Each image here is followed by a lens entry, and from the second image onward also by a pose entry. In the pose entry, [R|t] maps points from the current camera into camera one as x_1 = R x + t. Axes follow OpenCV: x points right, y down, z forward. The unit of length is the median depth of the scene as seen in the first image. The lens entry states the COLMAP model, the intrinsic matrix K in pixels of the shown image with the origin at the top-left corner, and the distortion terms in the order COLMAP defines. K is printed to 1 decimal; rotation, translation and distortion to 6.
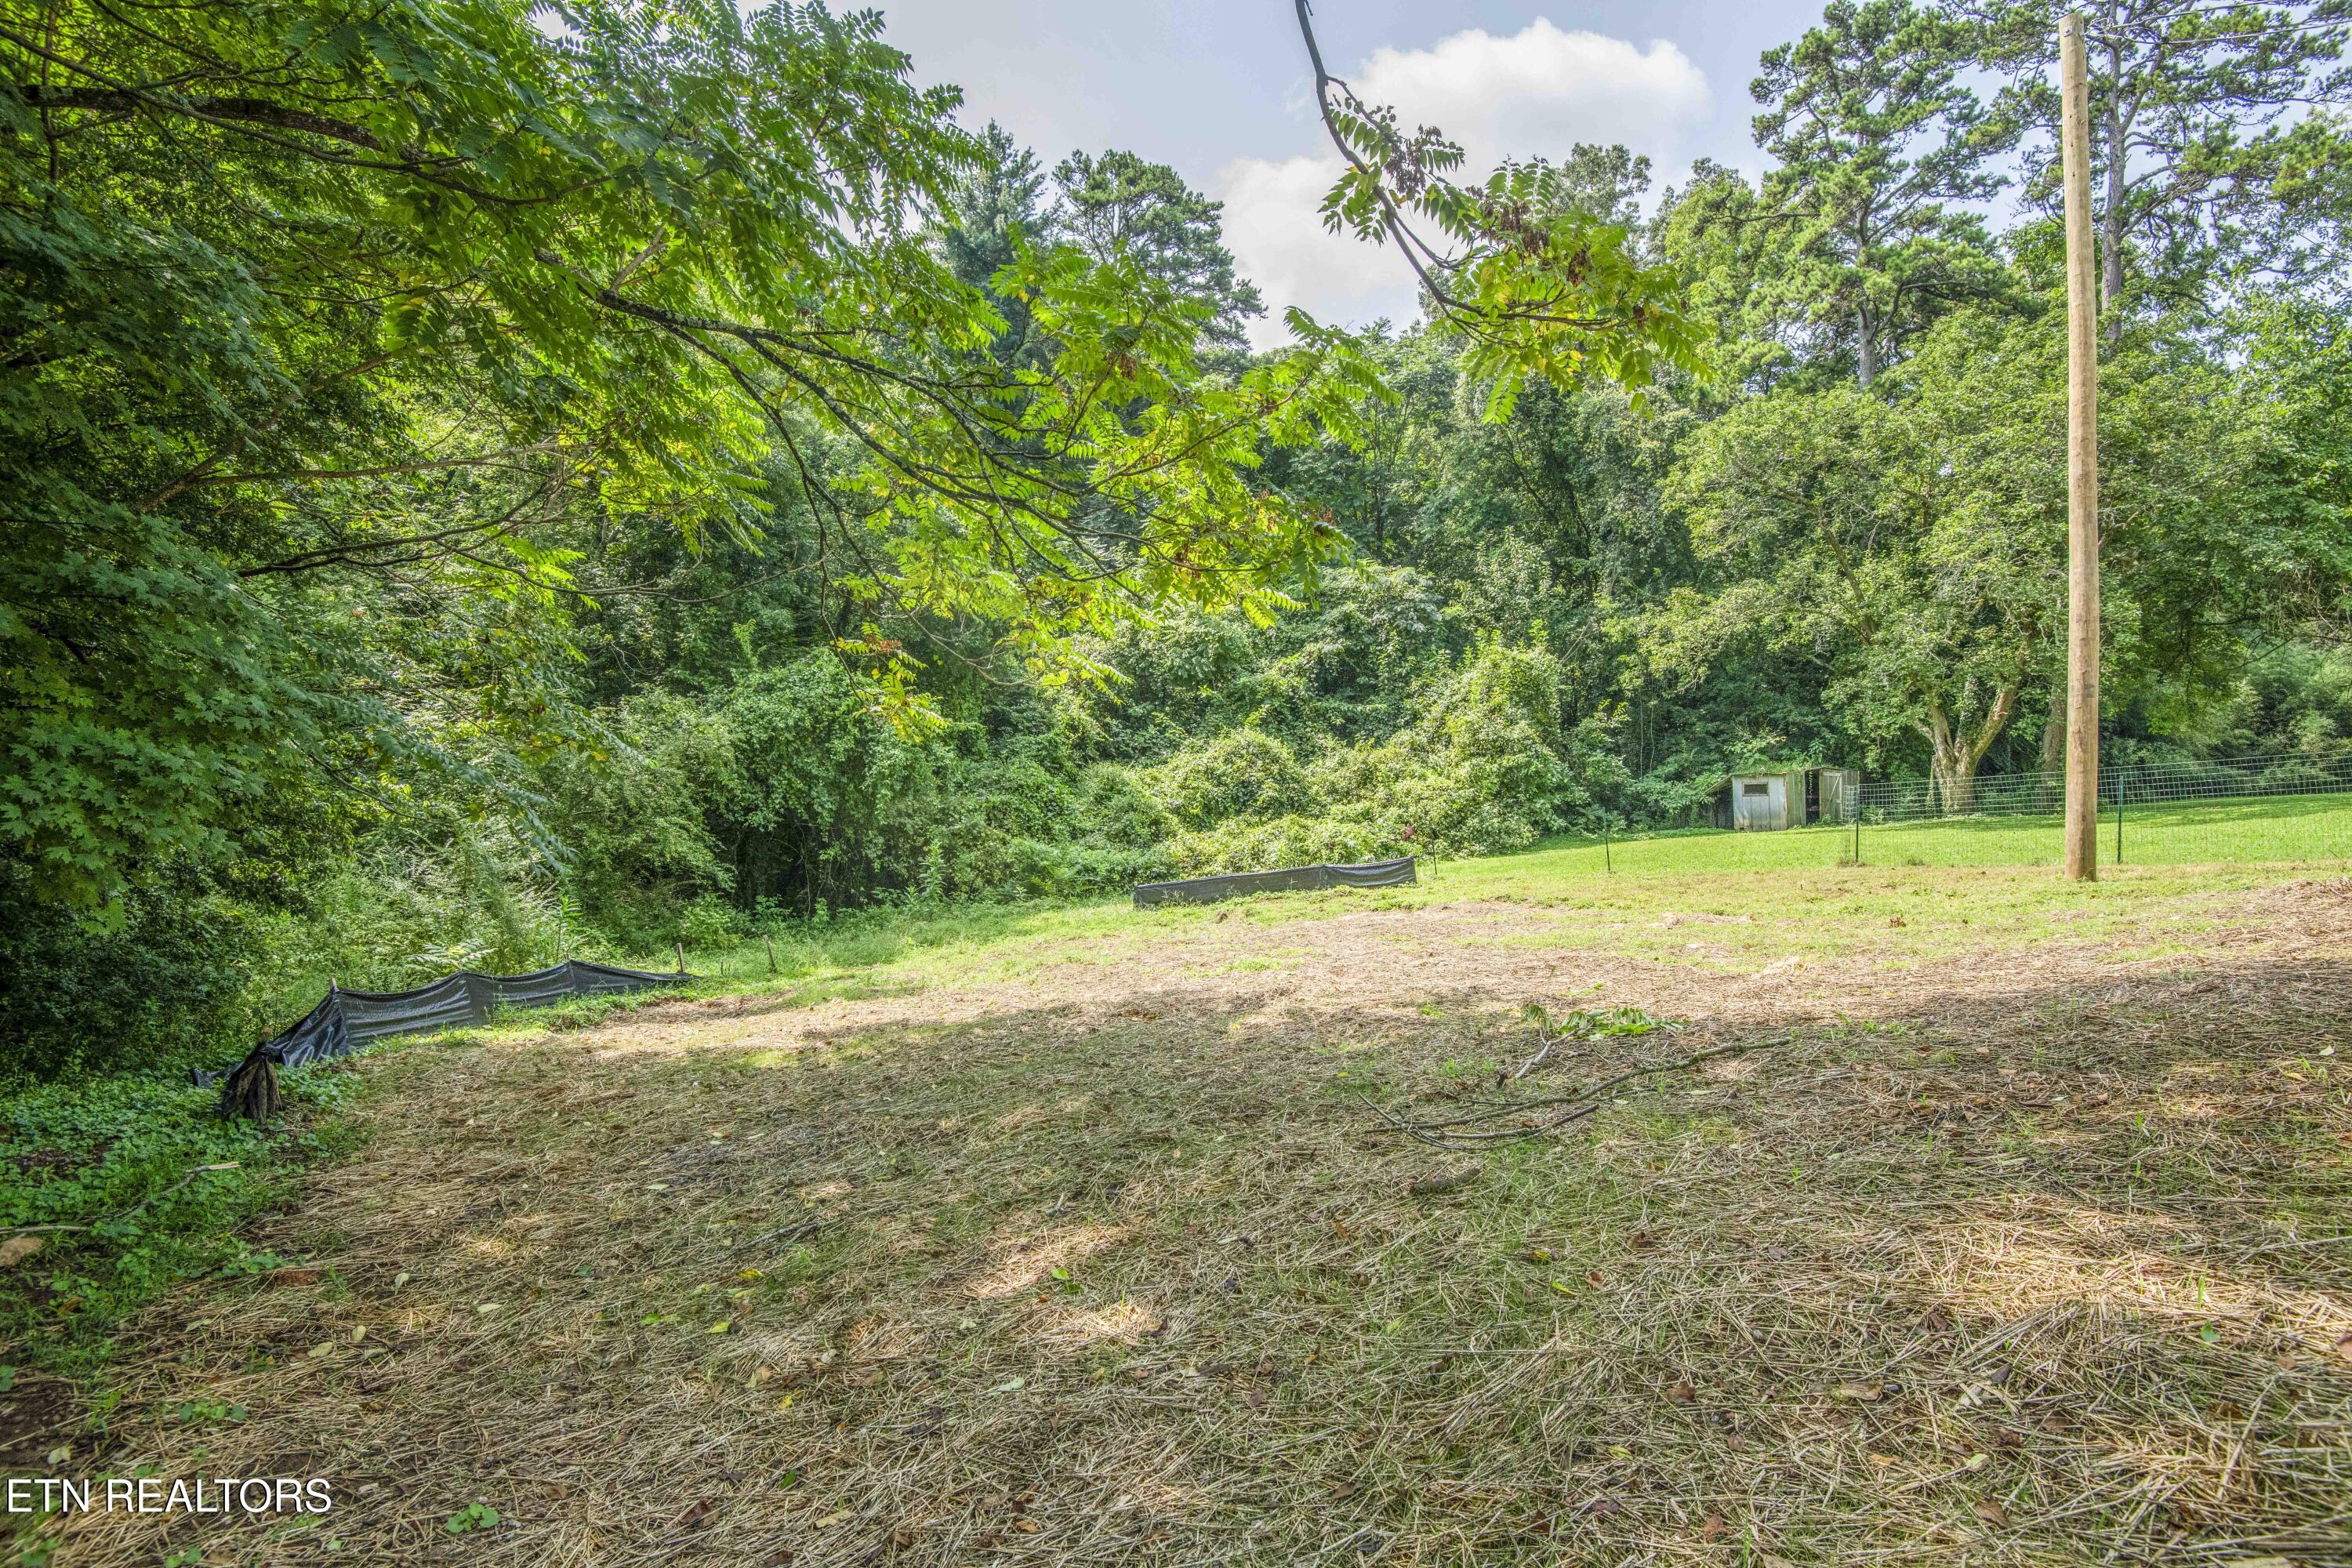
lens RADIAL K [[1085.3, 0, 1183.1], [0, 1085.3, 795.5], [0, 0, 1]] dist [-0.024553, -0.010822]
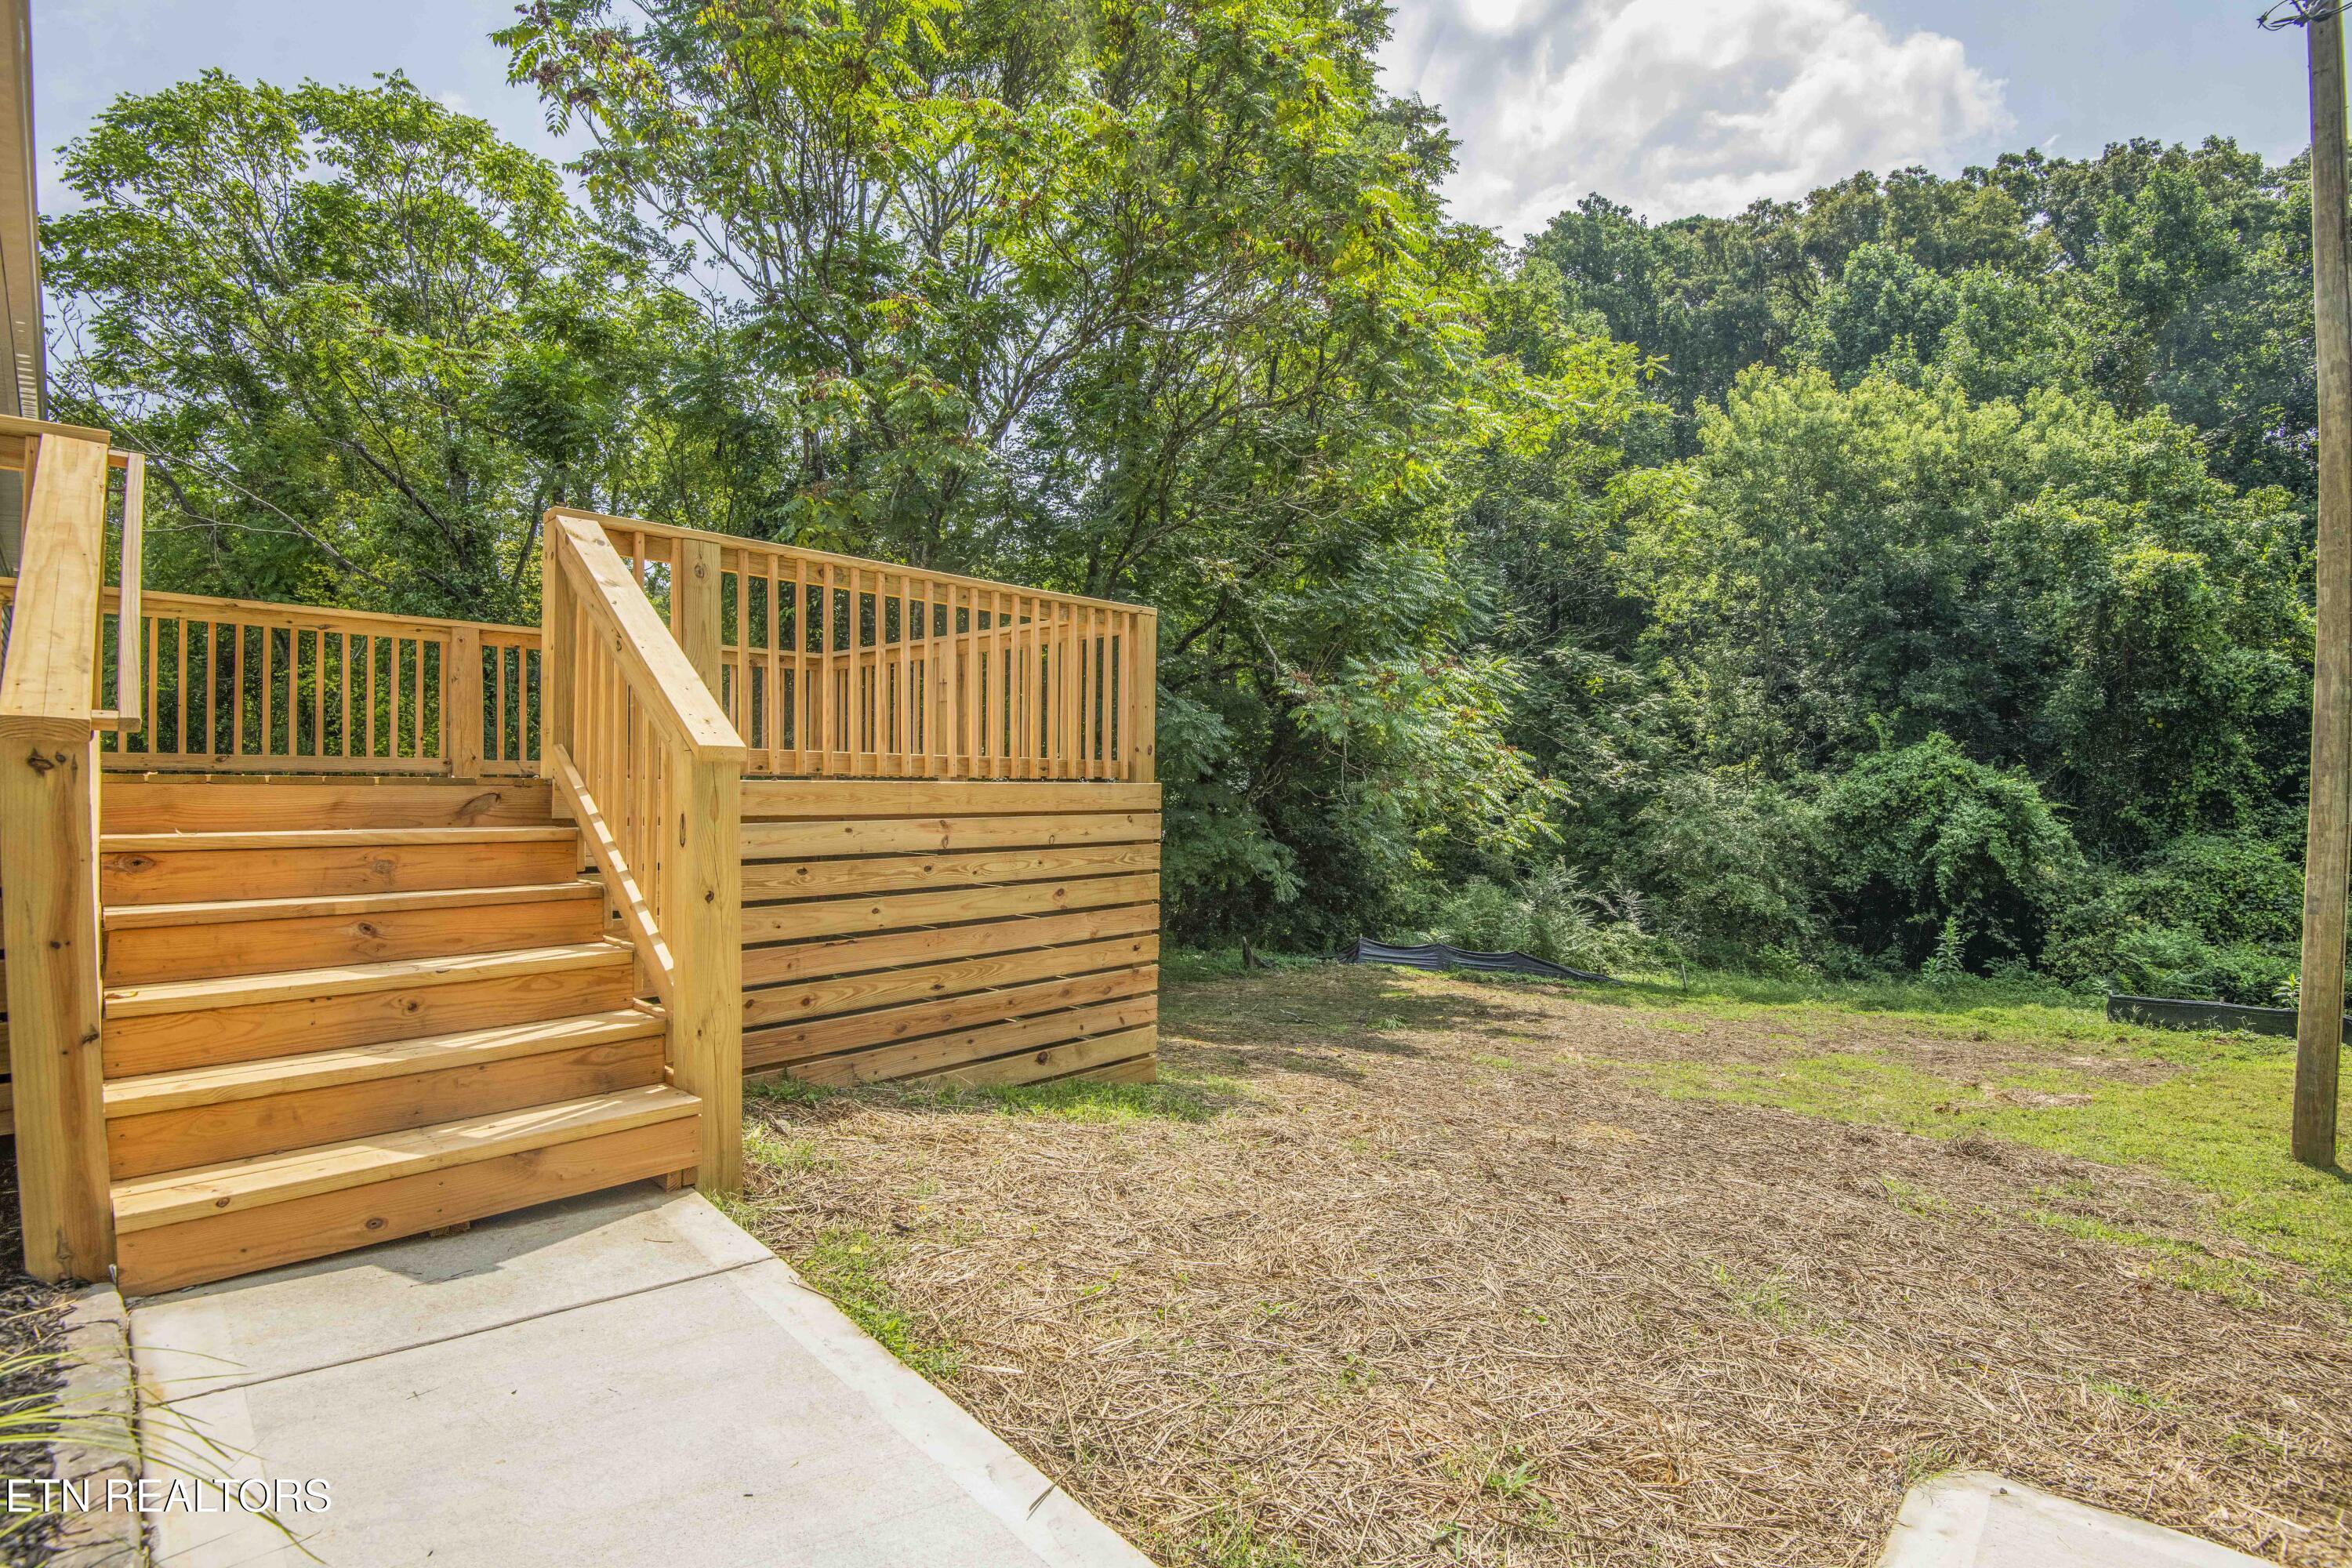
lens RADIAL K [[1085.3, 0, 1196.7], [0, 1085.3, 784.4], [0, 0, 1]] dist [-0.024553, -0.010822]
pose [[0.207881, 0.014147, -0.978052, 0.430822], [-0.032250, 0.999451, 0.007602, -0.049762], [0.977622, 0.029962, 0.208223, 0.030028]]
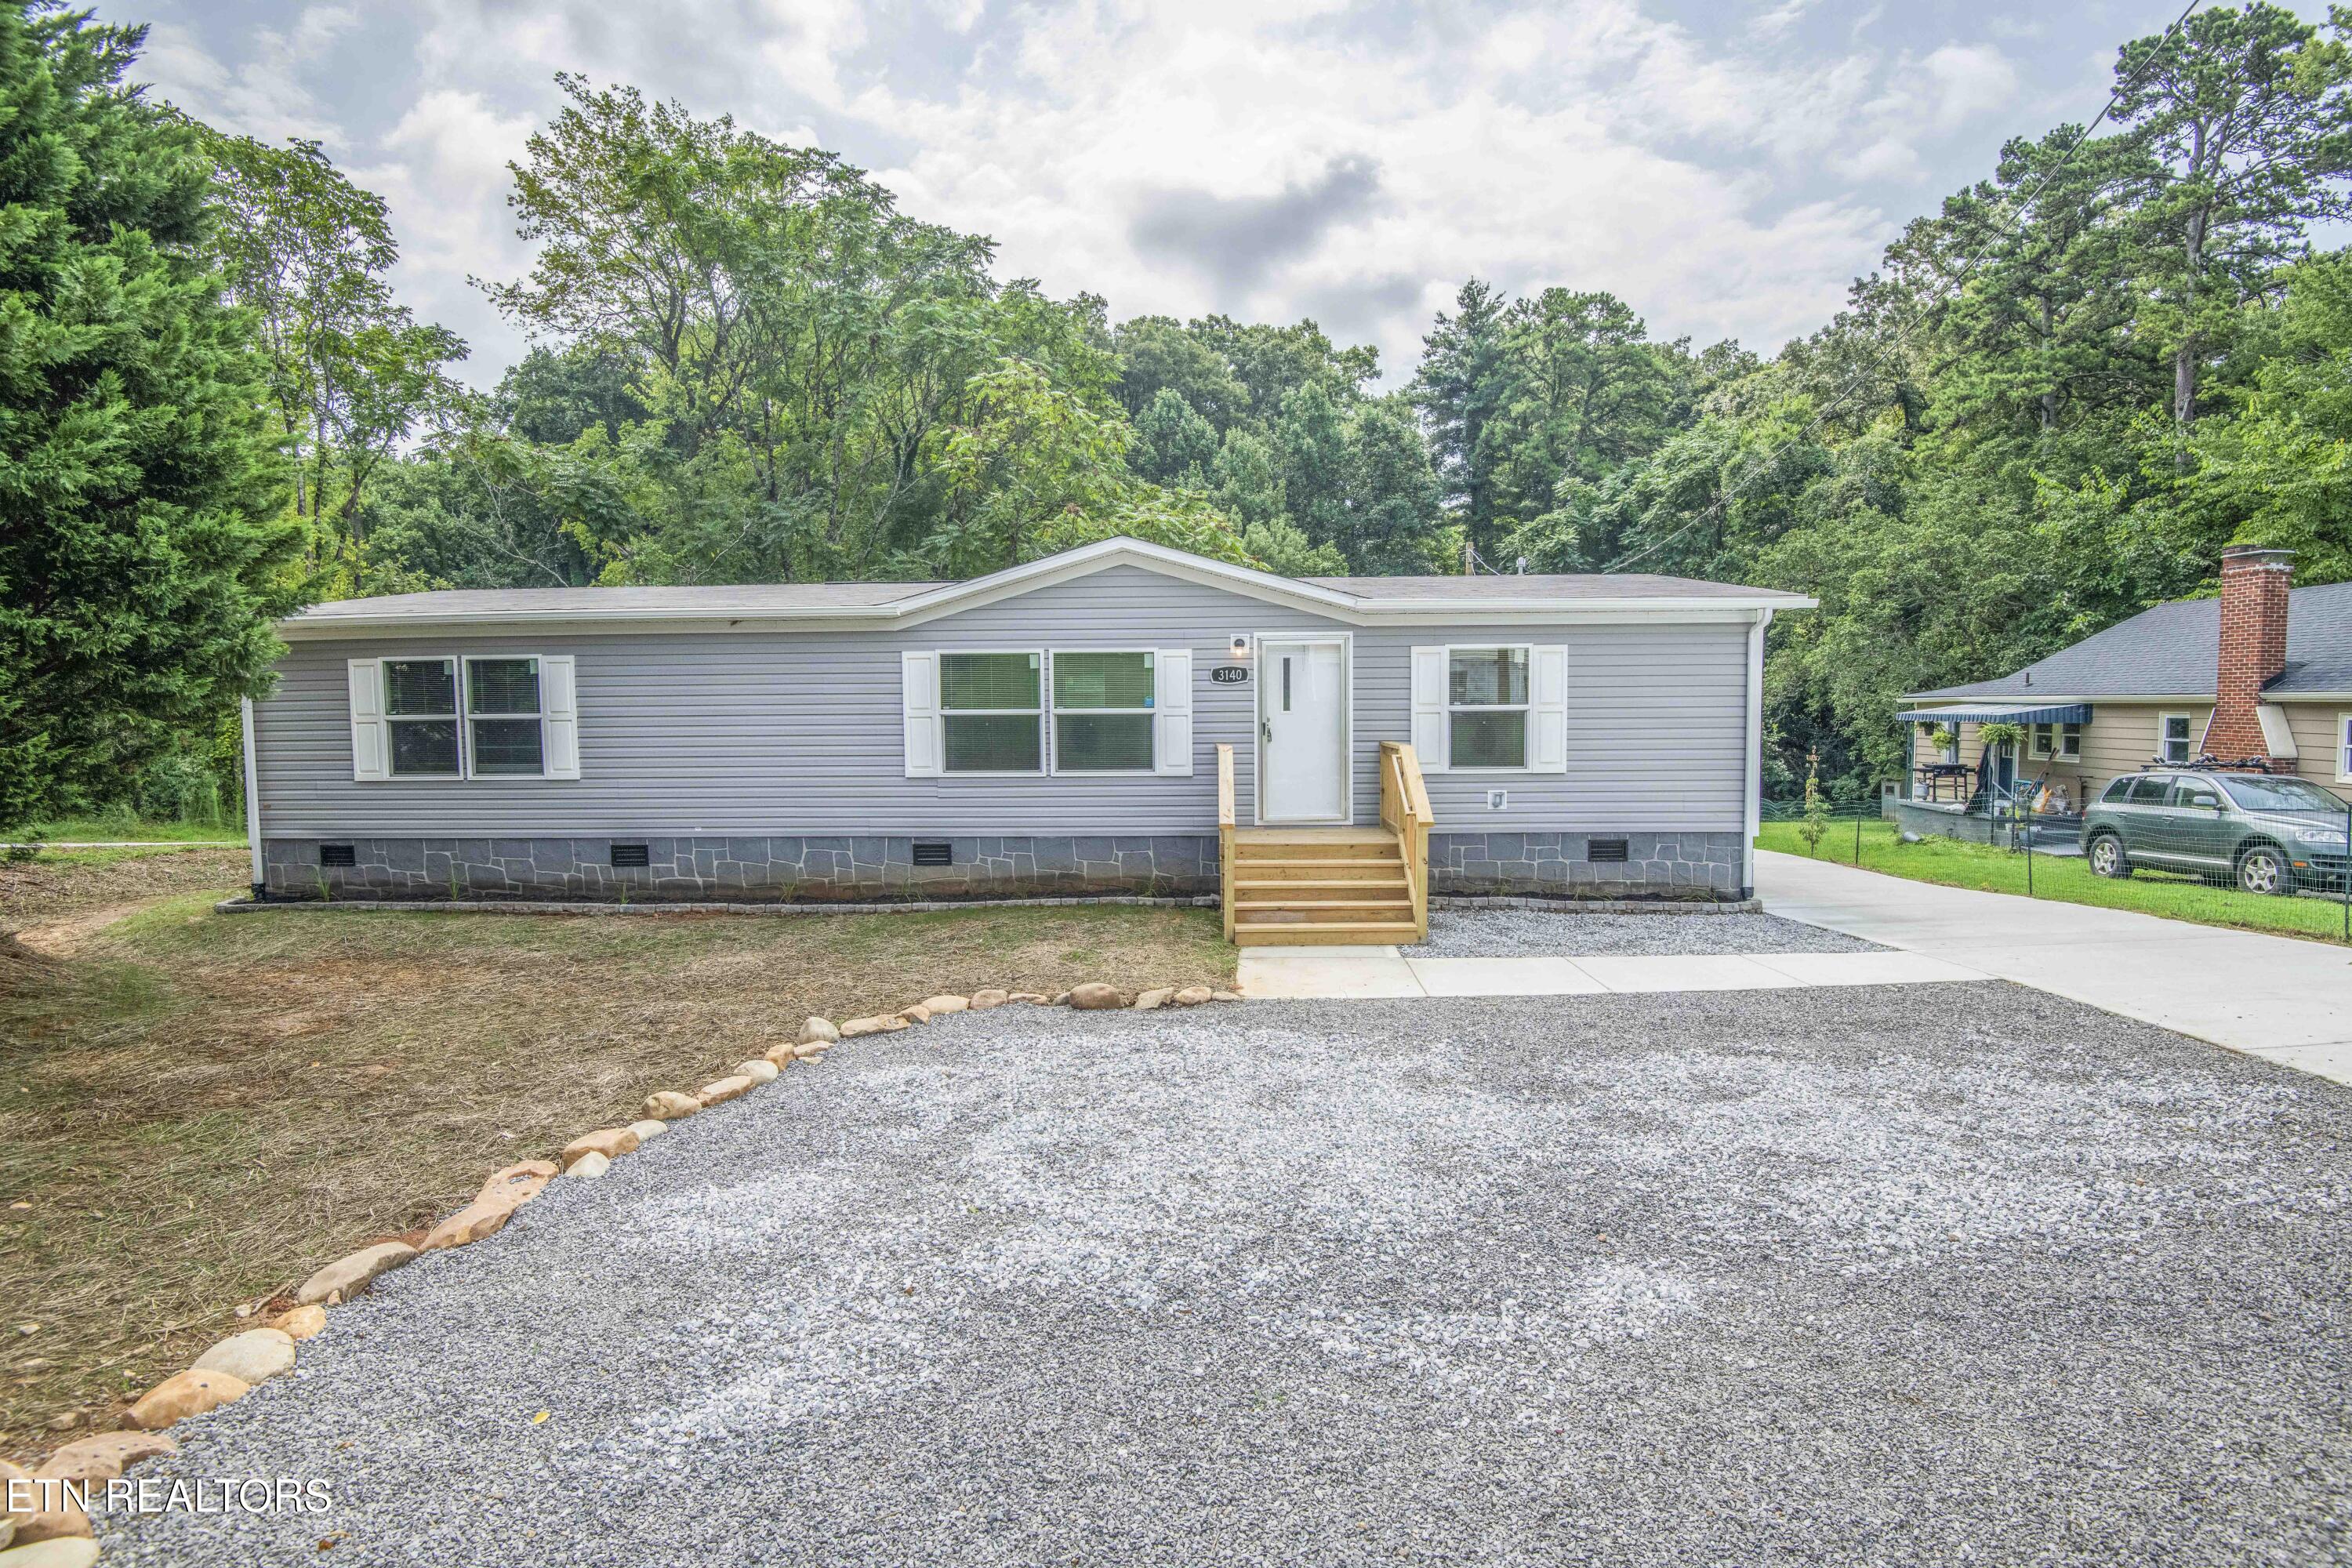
lens RADIAL K [[1085.3, 0, 1186.9], [0, 1085.3, 774.1], [0, 0, 1]] dist [-0.024553, -0.010822]
pose [[0.797865, 0.035623, -0.601783, 0.634049], [-0.012178, 0.999001, 0.042991, -0.071702], [0.602714, -0.026973, 0.797502, -0.570787]]
